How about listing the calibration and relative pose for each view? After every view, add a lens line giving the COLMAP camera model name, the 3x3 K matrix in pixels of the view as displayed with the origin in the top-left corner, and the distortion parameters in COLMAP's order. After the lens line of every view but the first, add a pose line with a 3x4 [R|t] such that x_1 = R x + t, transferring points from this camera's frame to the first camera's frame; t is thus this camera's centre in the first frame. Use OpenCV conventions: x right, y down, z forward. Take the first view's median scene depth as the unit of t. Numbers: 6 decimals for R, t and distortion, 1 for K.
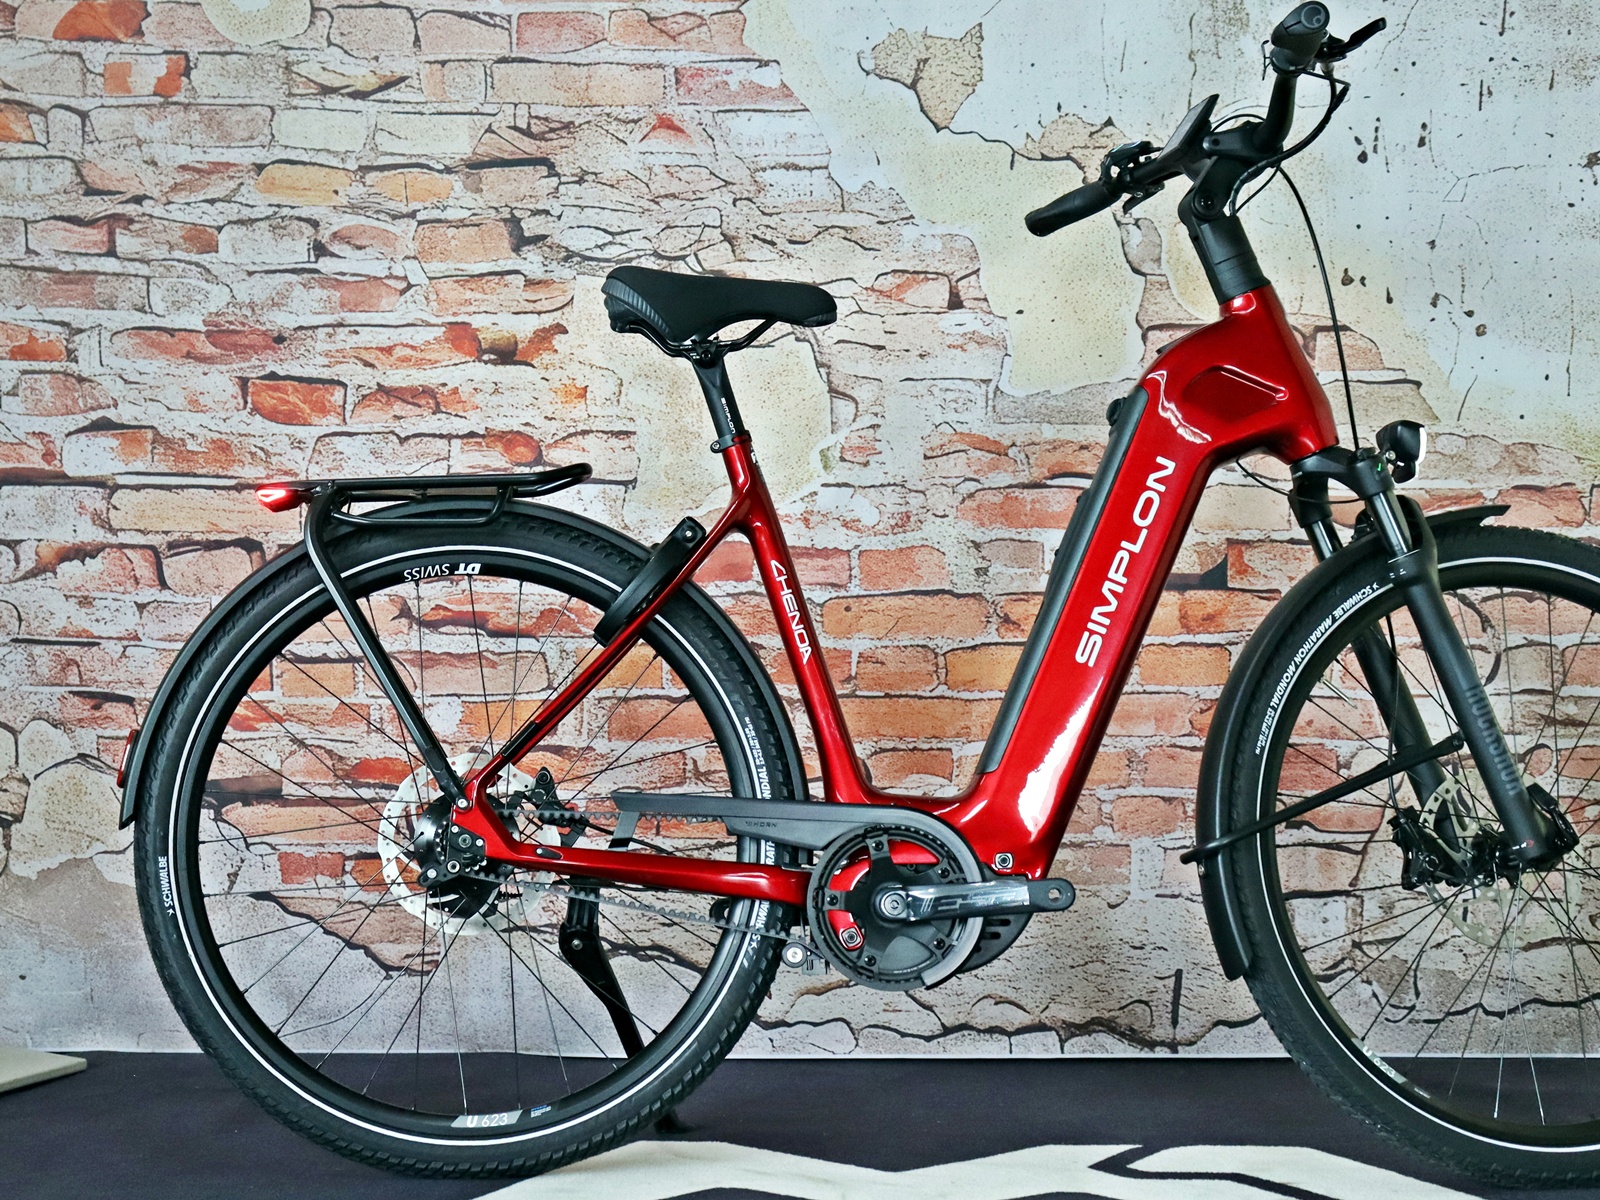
lens RADIAL K [[4024.8, 0, 571.6], [0, 4024.8, 620.0], [0, 0, 1]] dist [0.080176, 0.684099]
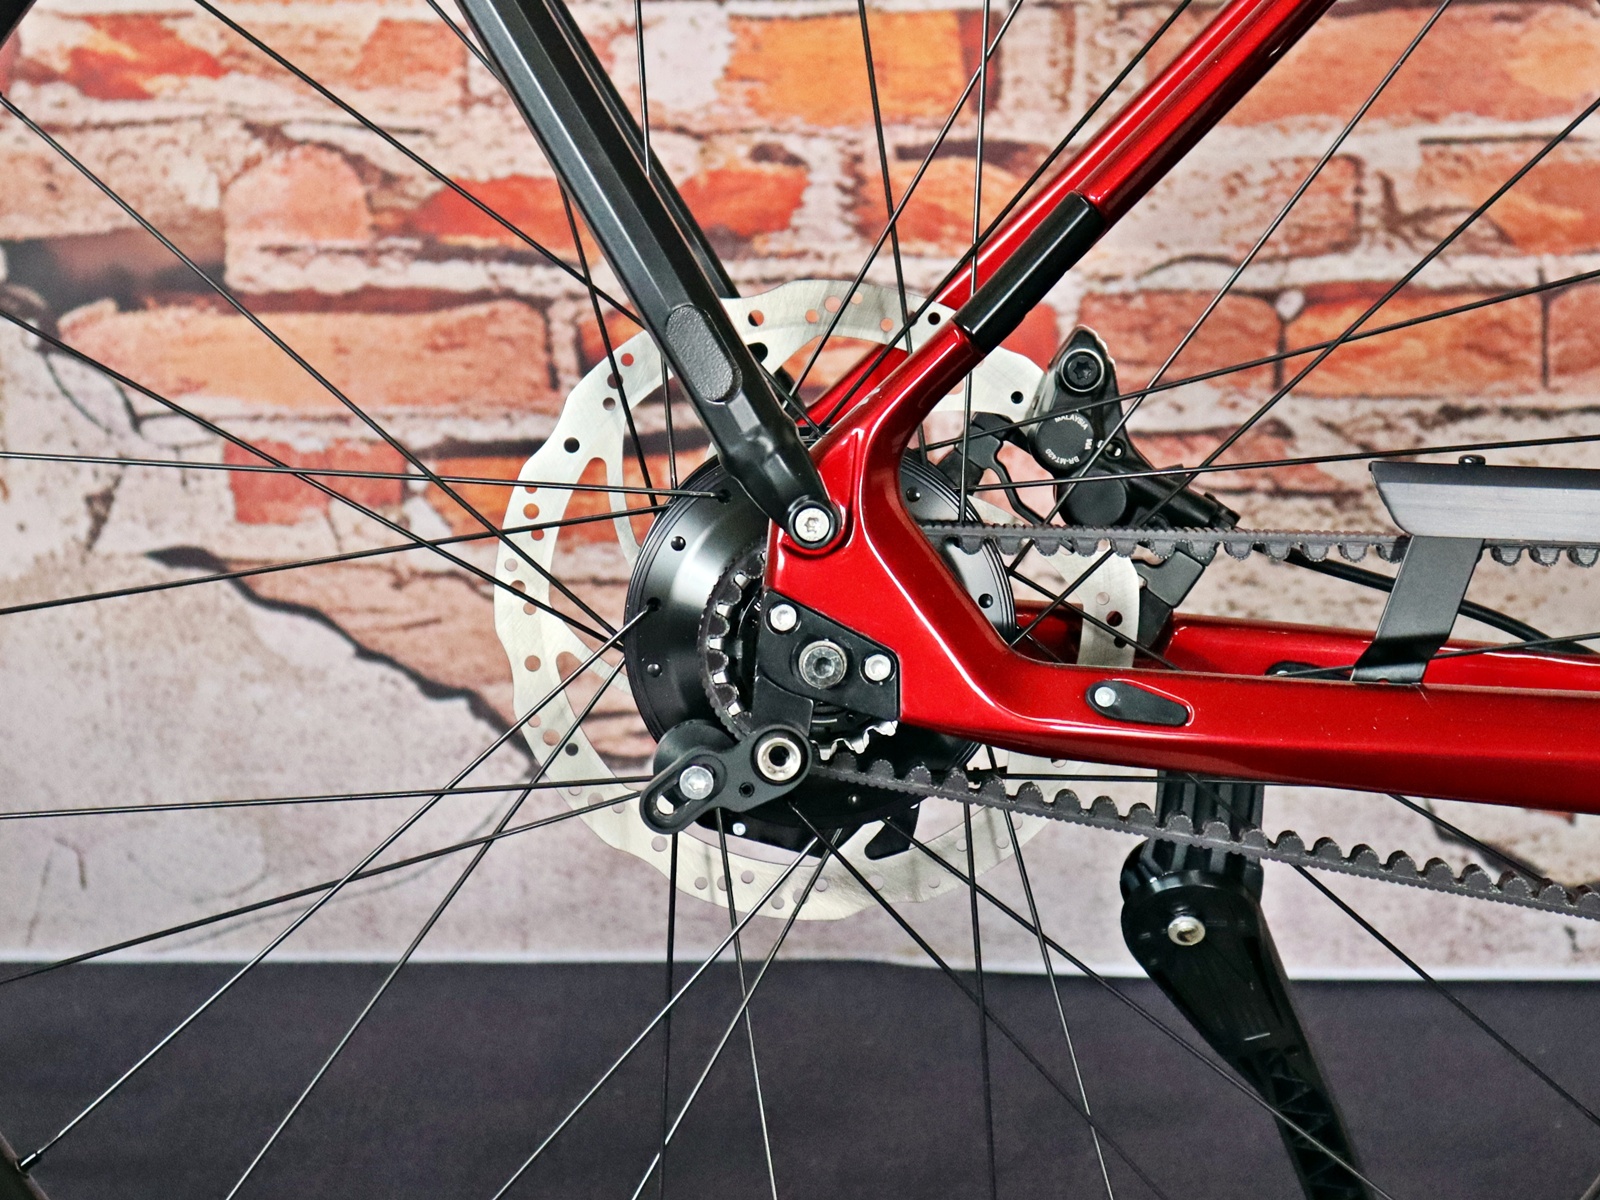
lens RADIAL K [[4146.5, 0, 800.7], [0, 4146.5, 707.3], [0, 0, 1]] dist [0.077529, 0.754587]
pose [[0.999797, -0.008211, 0.018413, -0.028301], [0.003895, 0.974768, 0.223187, -0.001883], [-0.019780, -0.223070, 0.974602, 0.635207]]
